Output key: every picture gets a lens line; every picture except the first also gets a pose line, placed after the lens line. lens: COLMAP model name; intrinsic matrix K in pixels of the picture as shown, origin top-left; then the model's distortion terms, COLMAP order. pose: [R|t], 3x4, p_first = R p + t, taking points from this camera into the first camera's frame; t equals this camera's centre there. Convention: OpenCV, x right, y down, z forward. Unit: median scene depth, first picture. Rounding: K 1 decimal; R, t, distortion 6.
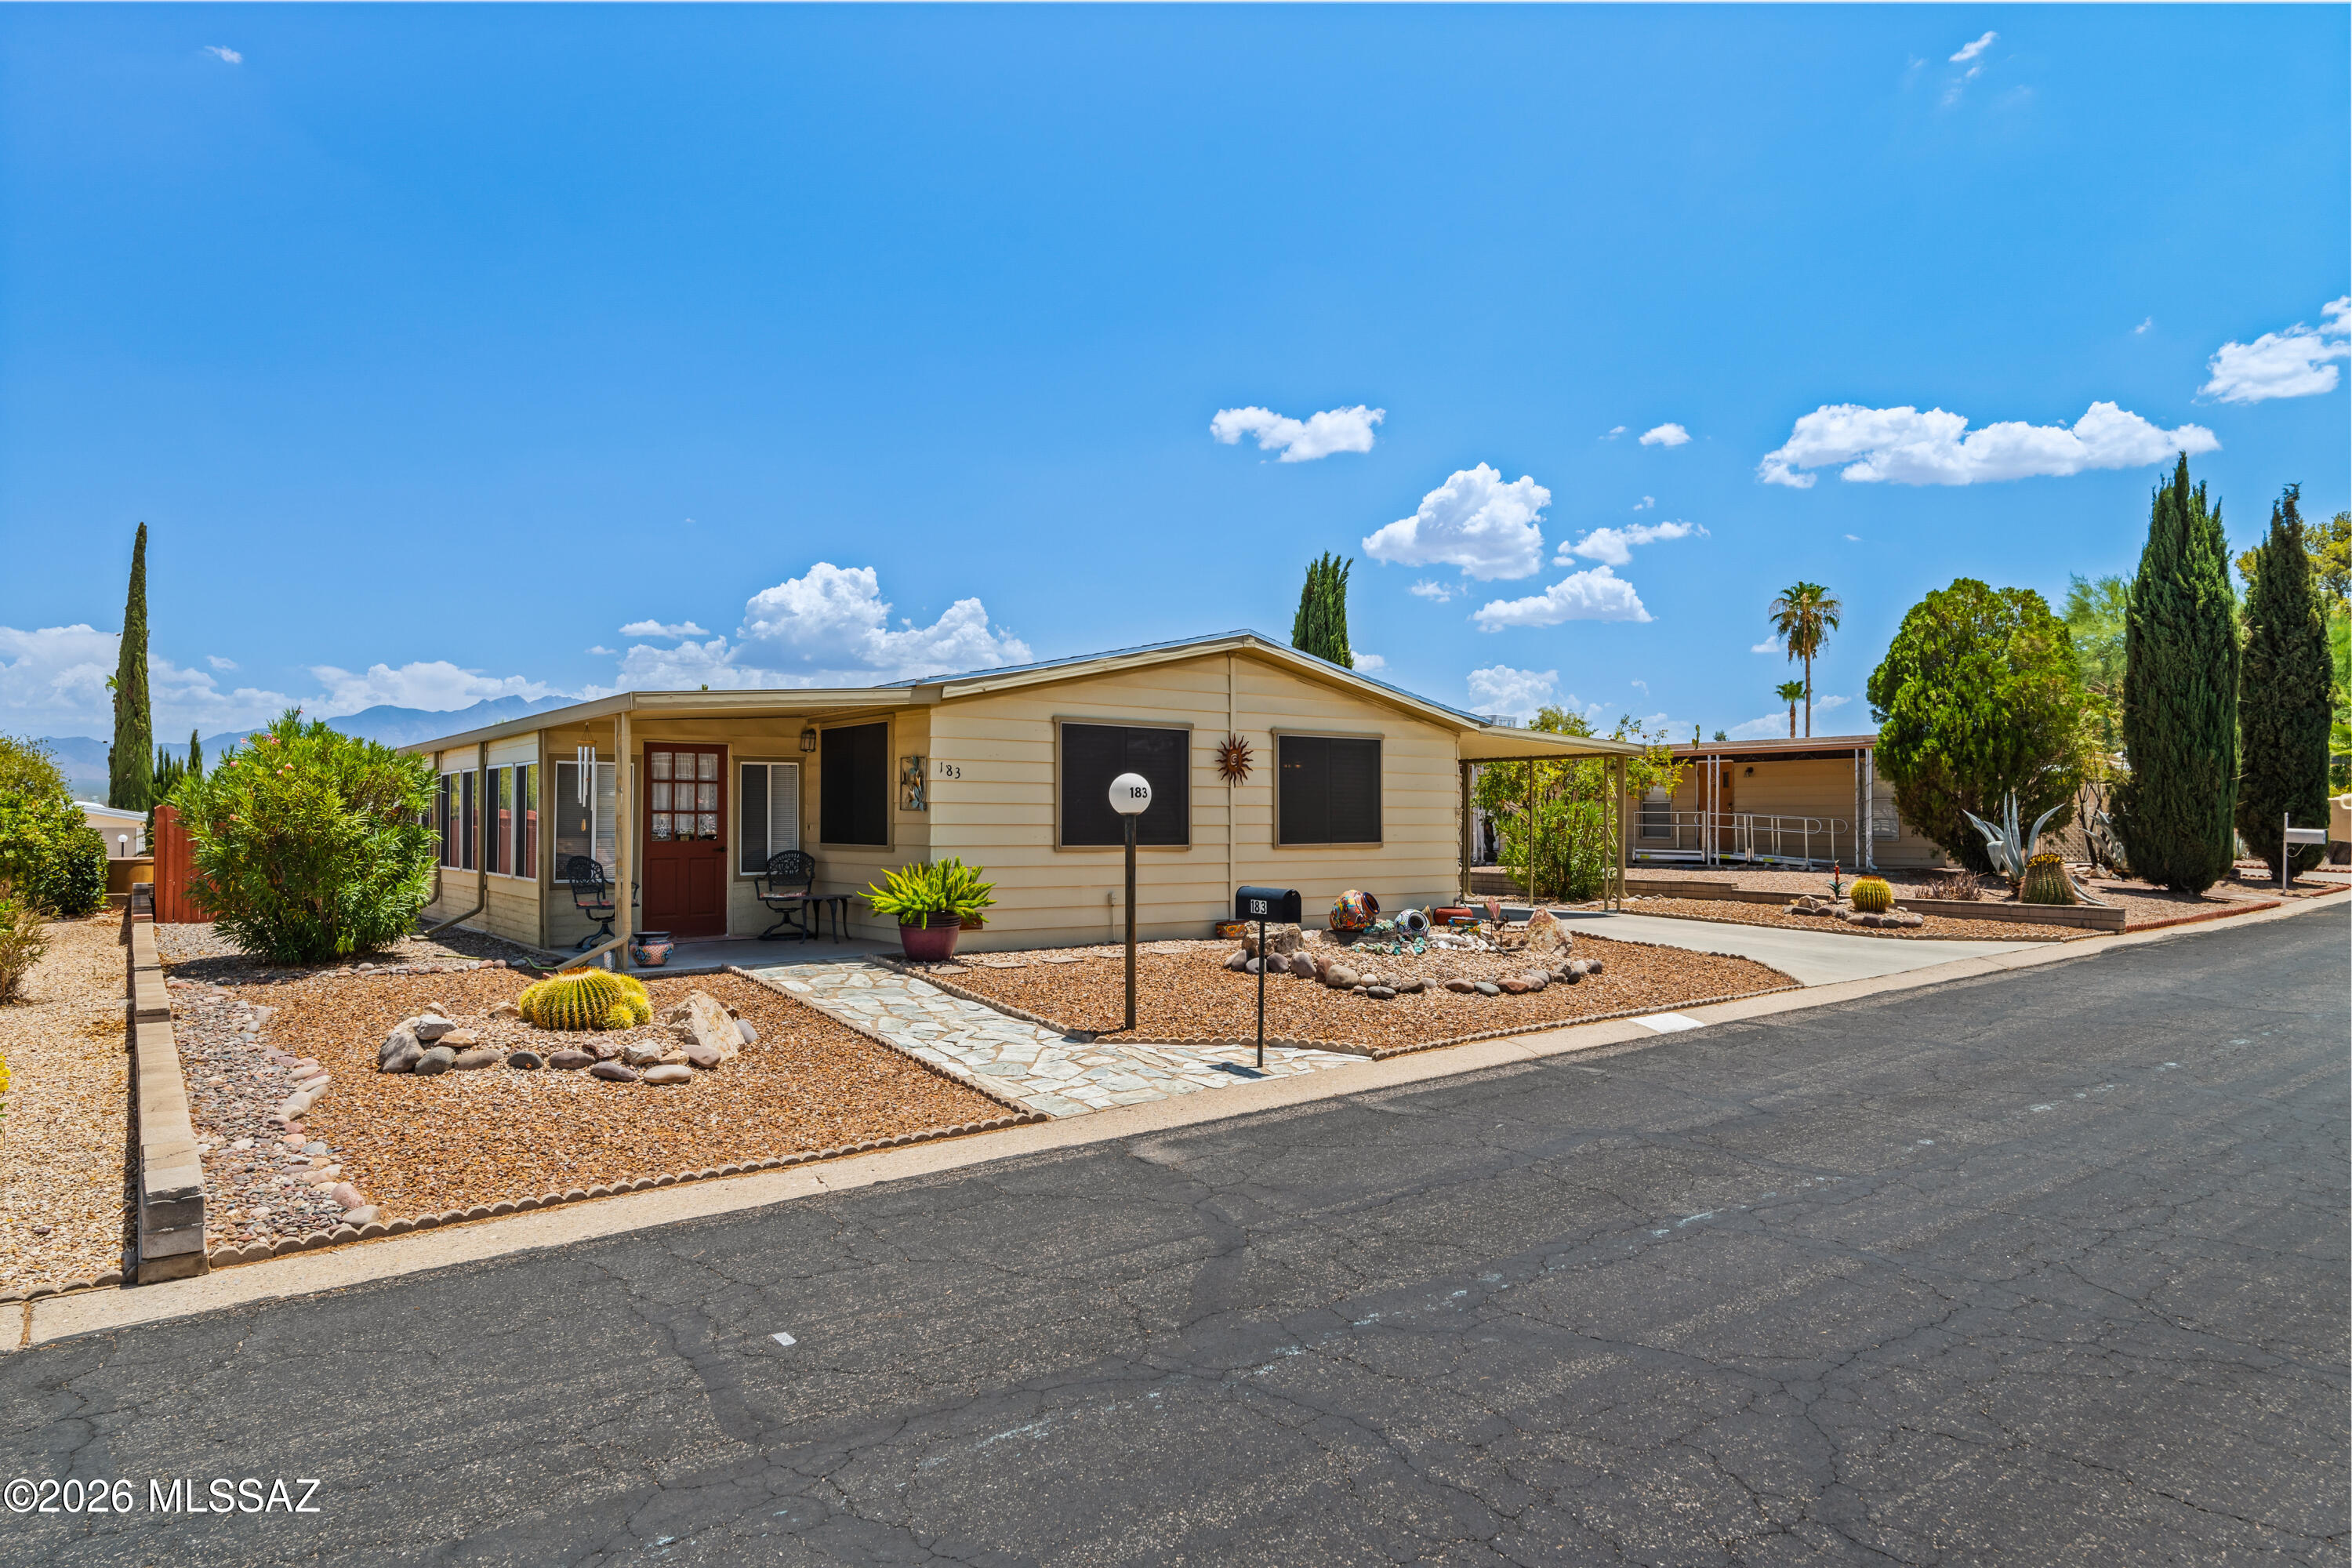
lens RADIAL K [[1370.6, 0, 1176.0], [0, 1370.6, 784.0], [0, 0, 1]] dist [-0.002300, -0.000183]
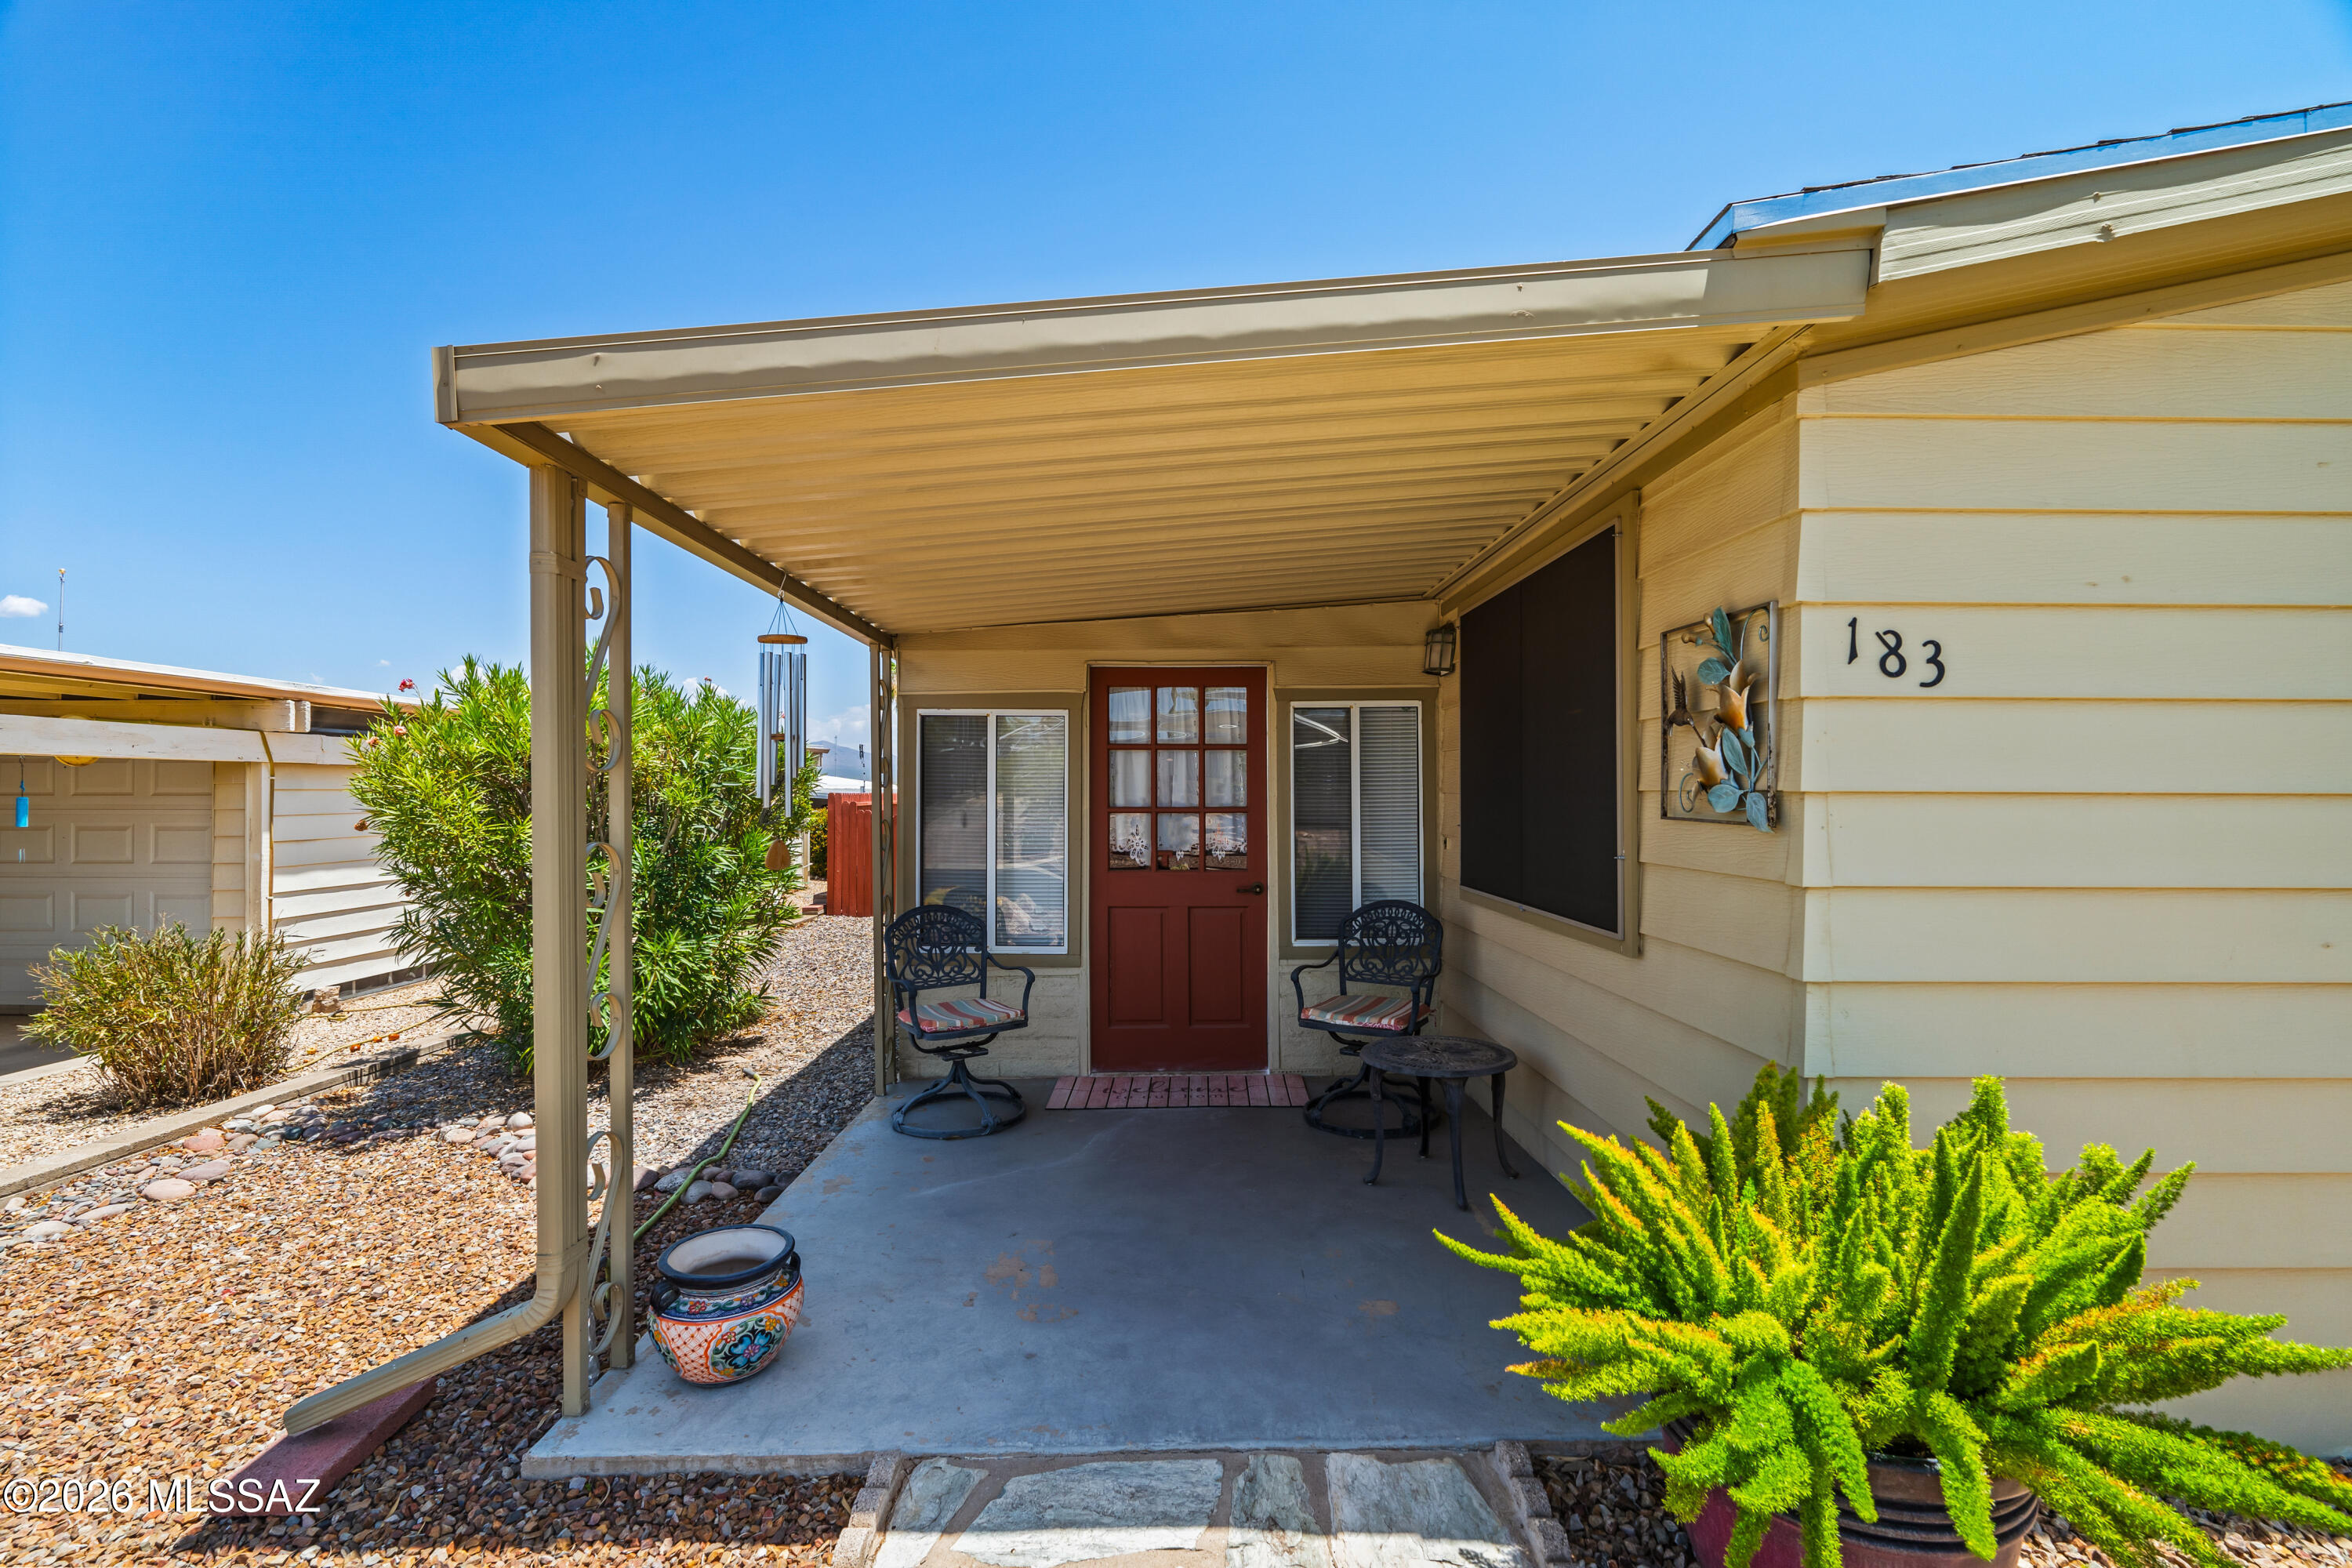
lens RADIAL K [[1033.9, 0, 1174.4], [0, 1033.9, 795.2], [0, 0, 1]] dist [-0.001668, 0.000124]
pose [[0.796986, 0.001186, -0.603996, -0.141736], [0.013286, 0.999722, 0.019493, 0.008146], [0.603851, -0.023560, 0.796749, 0.713788]]
